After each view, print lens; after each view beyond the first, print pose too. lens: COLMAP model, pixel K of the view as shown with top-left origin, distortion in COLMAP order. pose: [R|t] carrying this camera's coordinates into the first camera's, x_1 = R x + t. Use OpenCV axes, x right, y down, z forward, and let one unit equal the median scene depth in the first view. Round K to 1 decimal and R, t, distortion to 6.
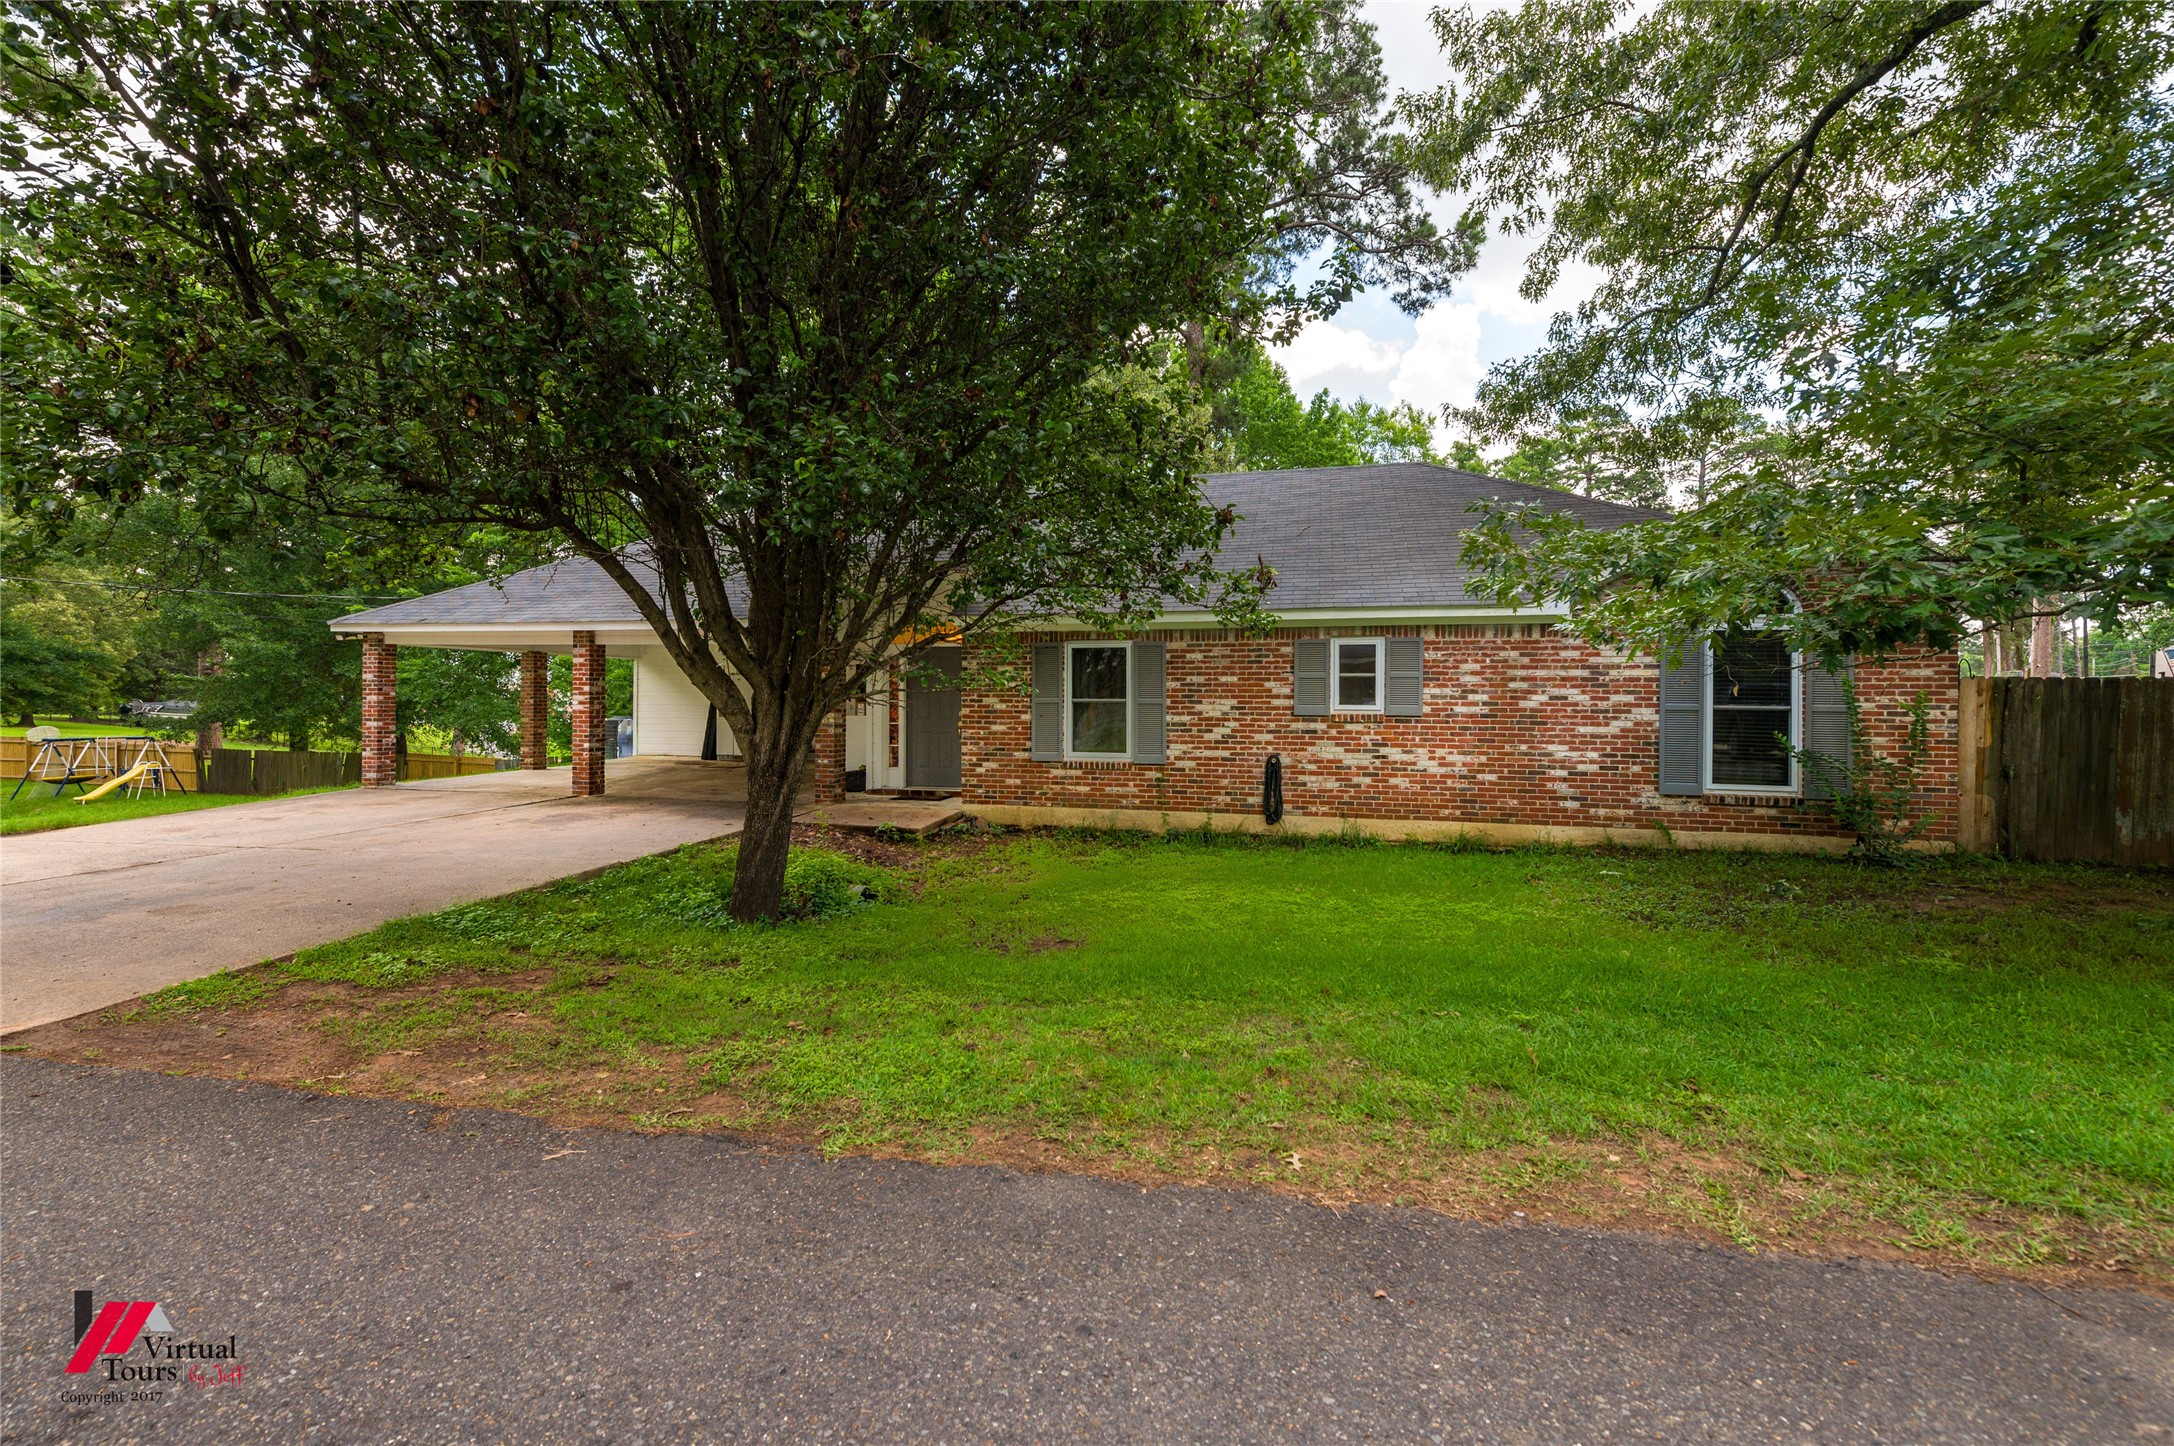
lens RADIAL K [[870.3, 0, 1077.5], [0, 870.3, 704.7], [0, 0, 1]] dist [0.008236, -0.001704]
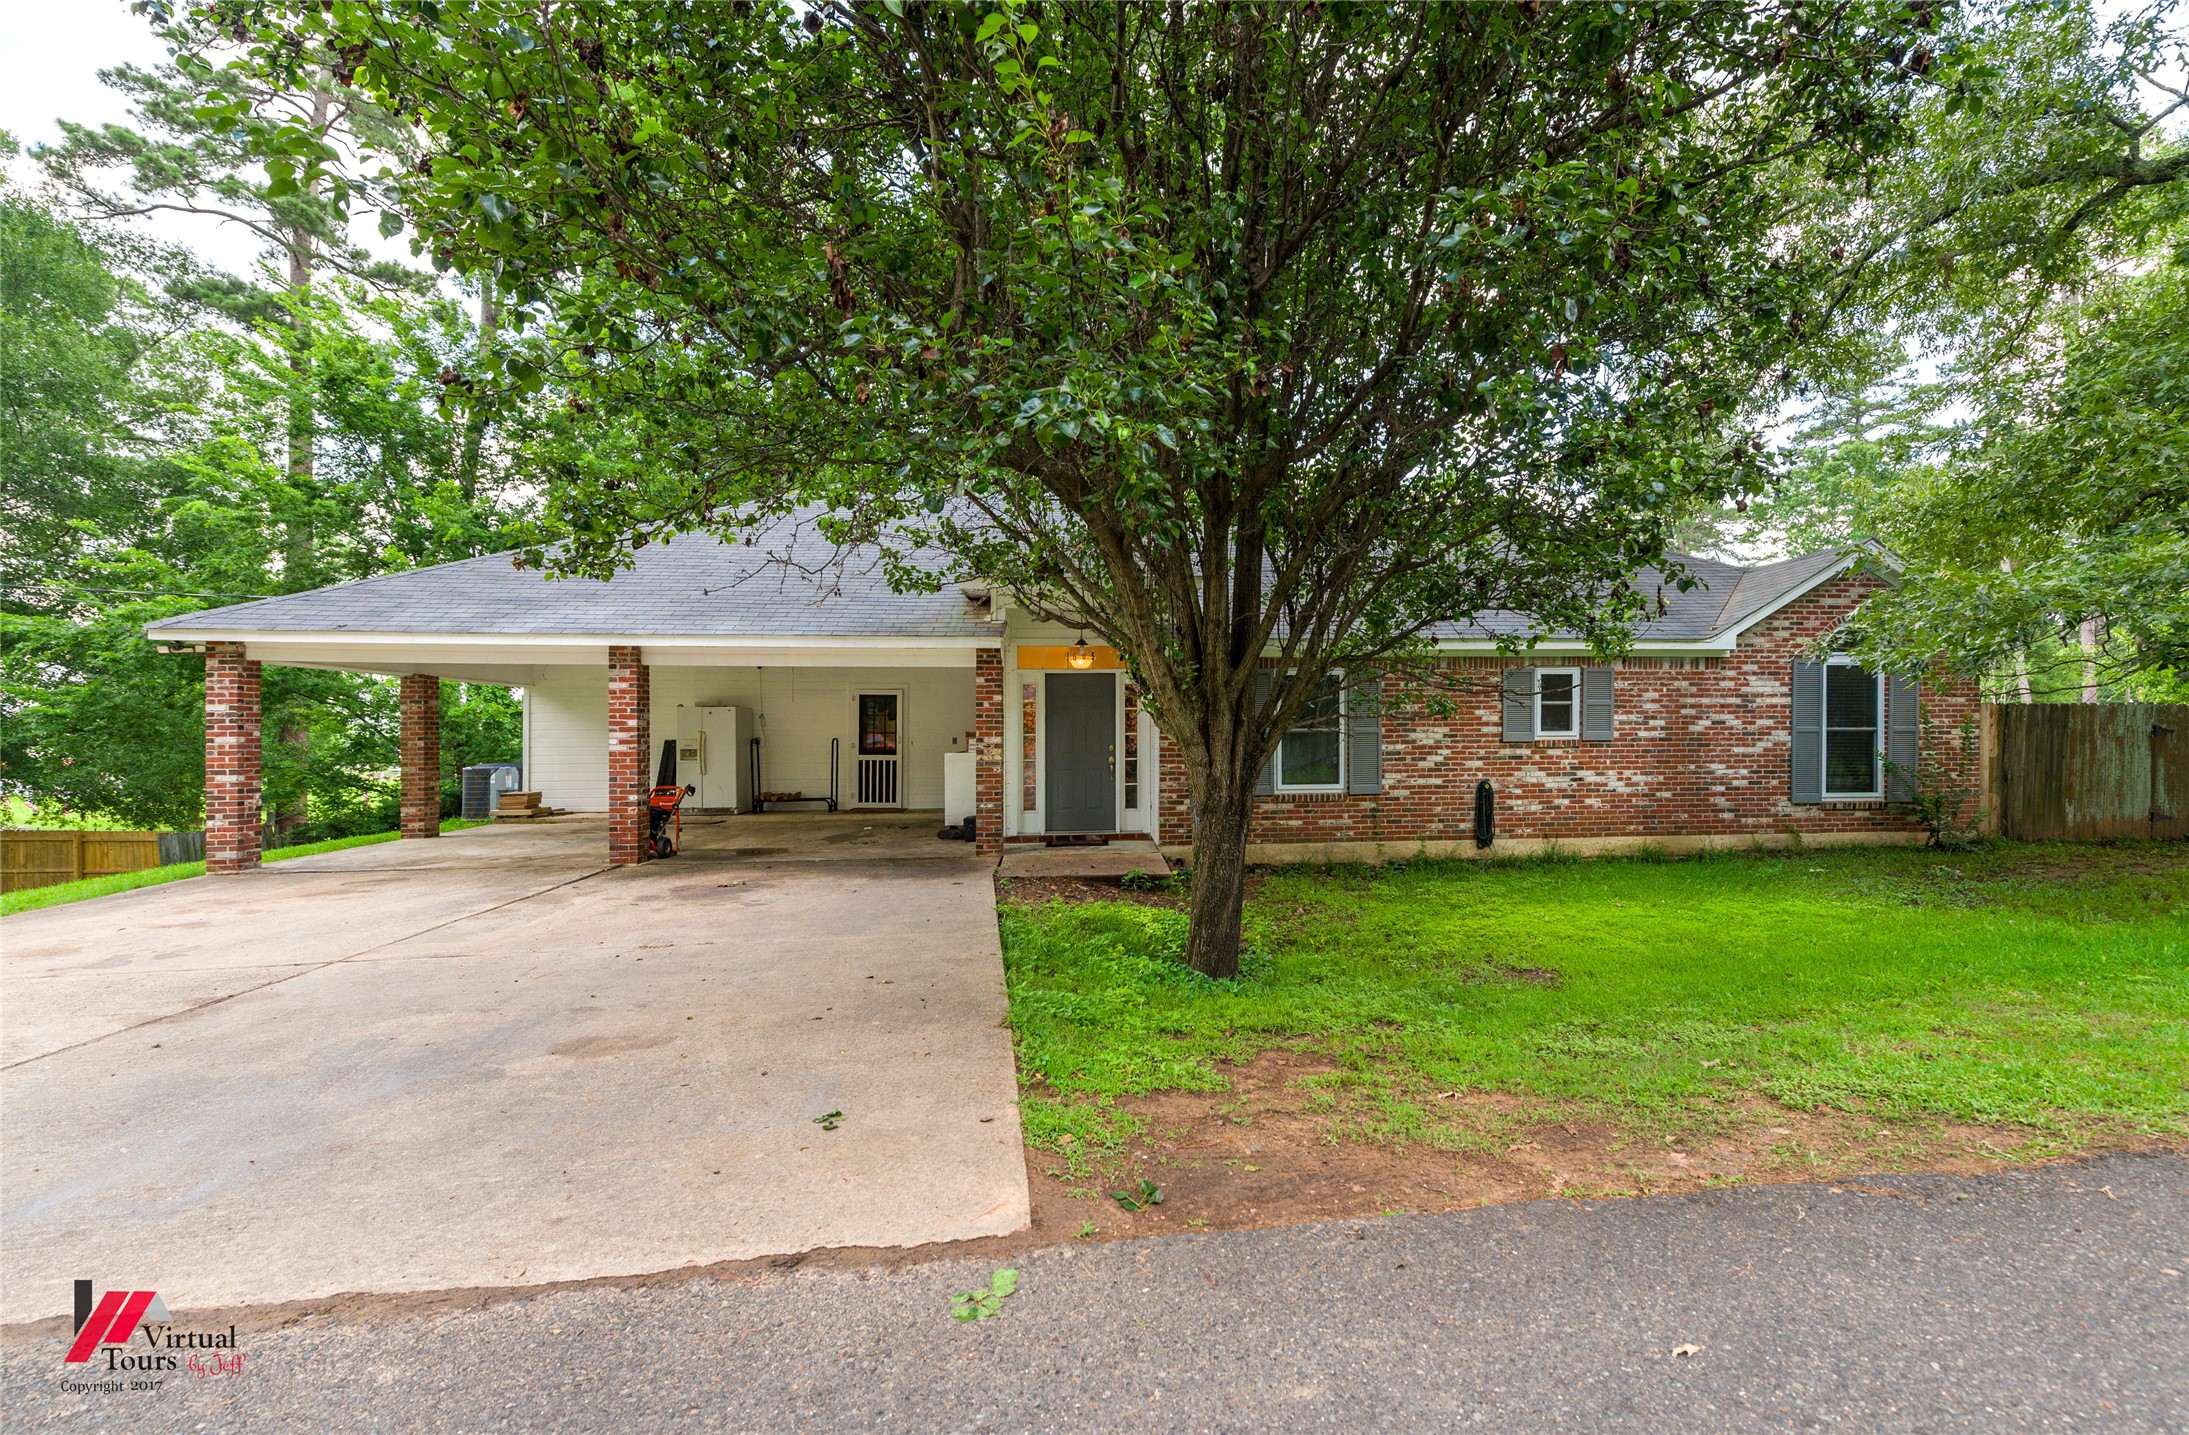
lens RADIAL K [[920.2, 0, 1177.0], [0, 920.2, 740.5], [0, 0, 1]] dist [0.007465, -0.000260]
pose [[0.938432, -0.014737, 0.345149, -0.501124], [0.014888, 0.999887, 0.002213, 0.002285], [-0.345142, 0.003062, 0.938545, 0.106542]]
